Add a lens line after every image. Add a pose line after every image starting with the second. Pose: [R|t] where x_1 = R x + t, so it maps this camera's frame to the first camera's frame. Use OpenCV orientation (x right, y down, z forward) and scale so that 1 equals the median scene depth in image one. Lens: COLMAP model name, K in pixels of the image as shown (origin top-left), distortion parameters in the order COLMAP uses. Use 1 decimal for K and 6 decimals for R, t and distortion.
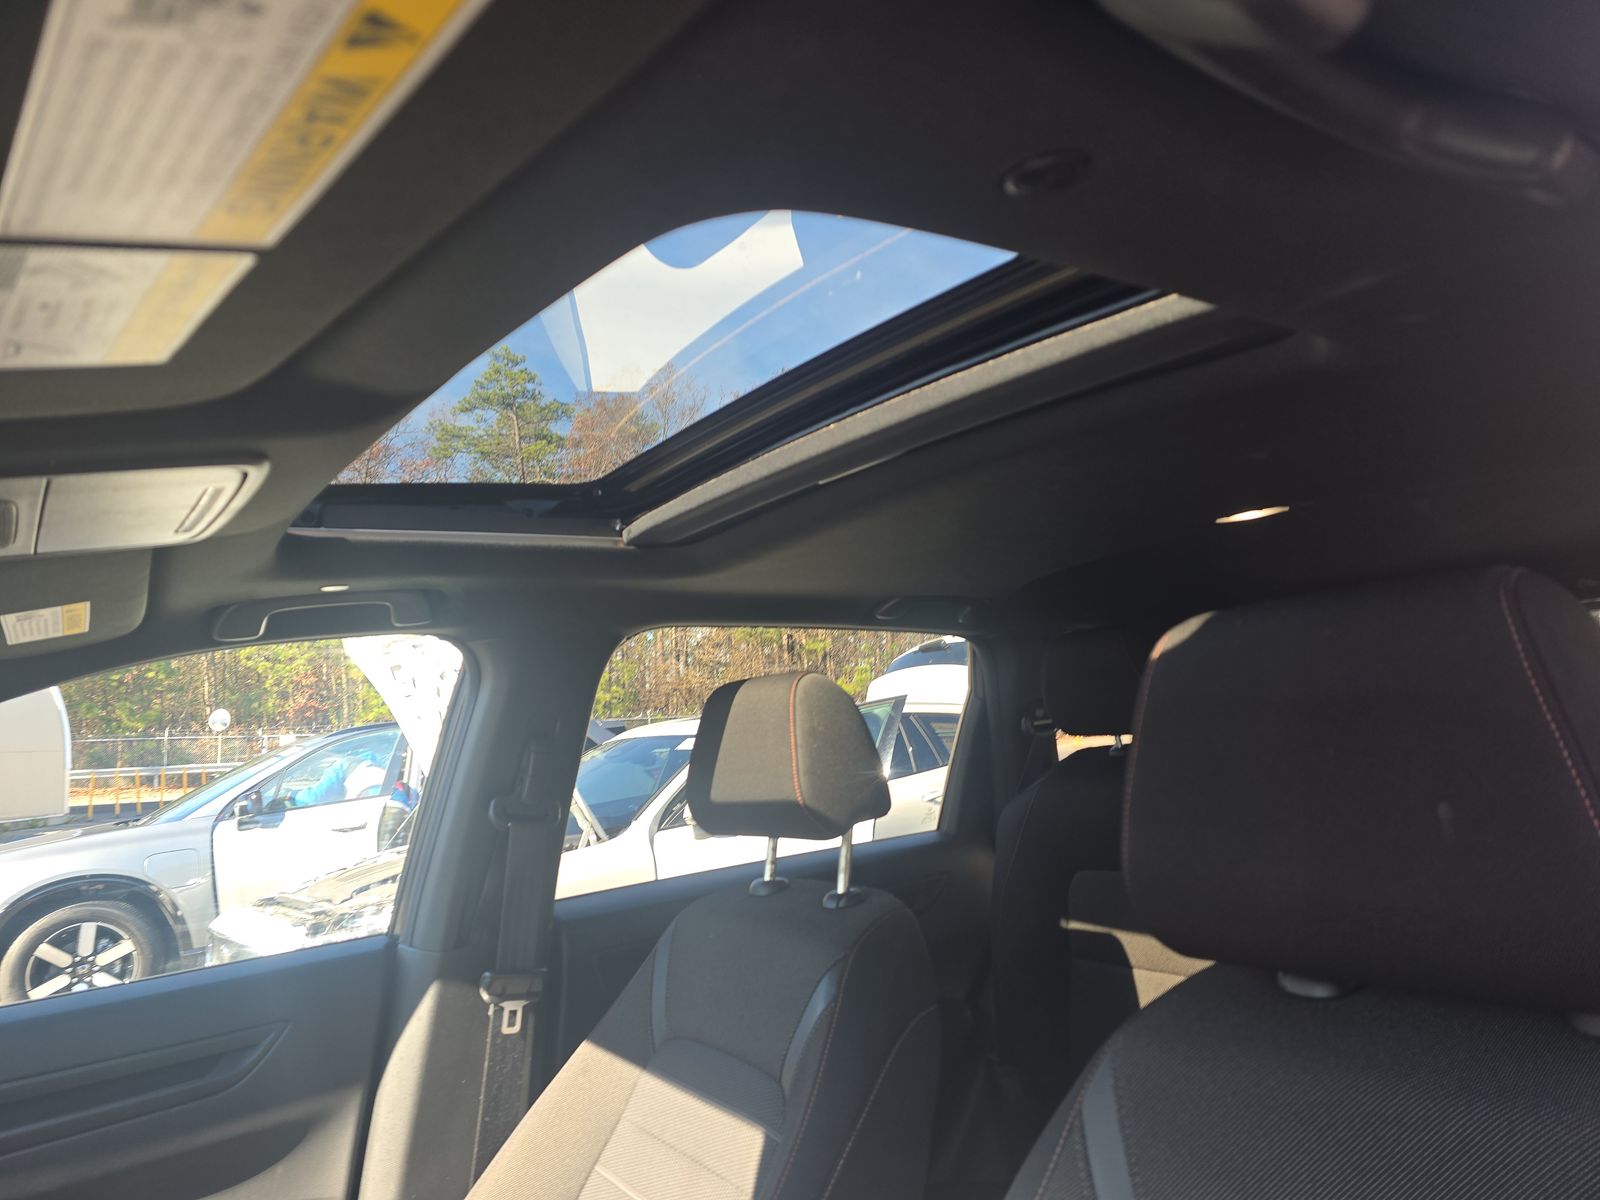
lens RADIAL K [[1122.9, 0, 800.0], [0, 1122.9, 600.0], [0, 0, 1]] dist [0.034710, -0.003001]
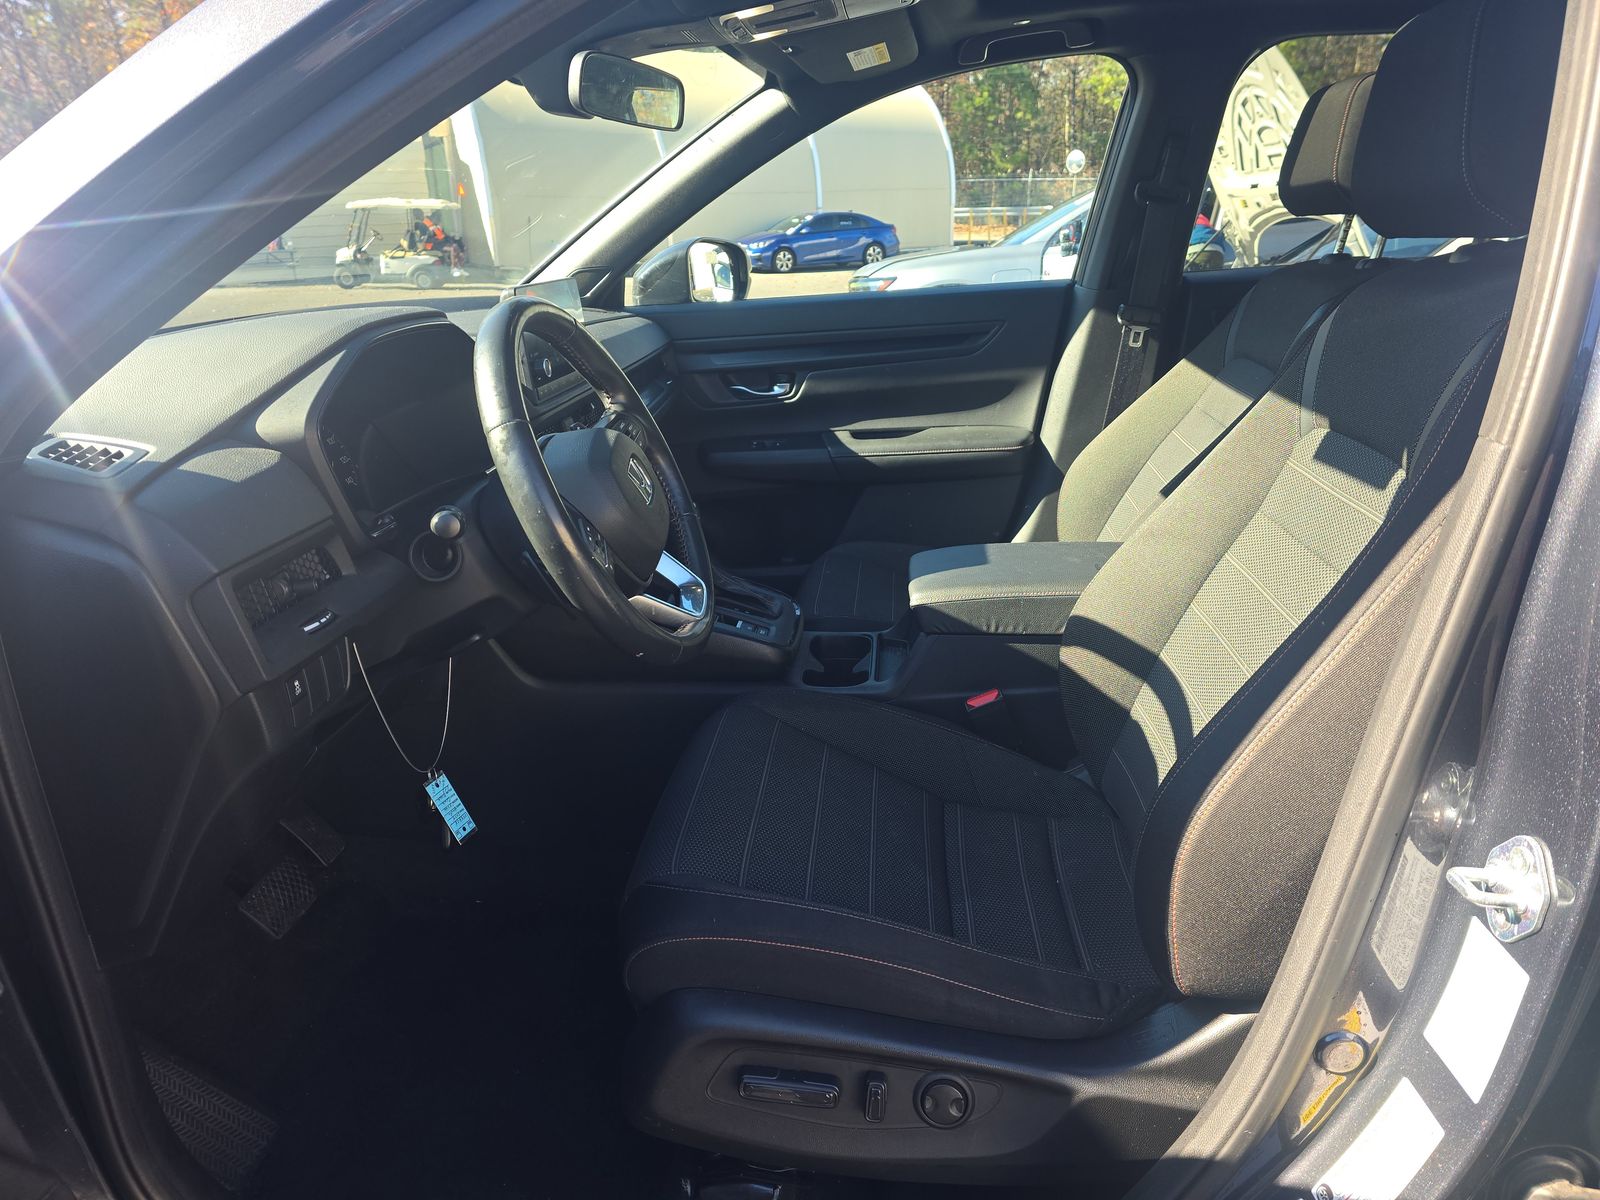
lens RADIAL K [[1122.9, 0, 800.0], [0, 1122.9, 600.0], [0, 0, 1]] dist [0.034710, -0.003001]
pose [[0.767581, 0.241069, -0.593890, 0.378280], [0.056100, 0.897751, 0.436917, 0.002288], [0.638493, -0.368686, 0.675572, -0.430611]]
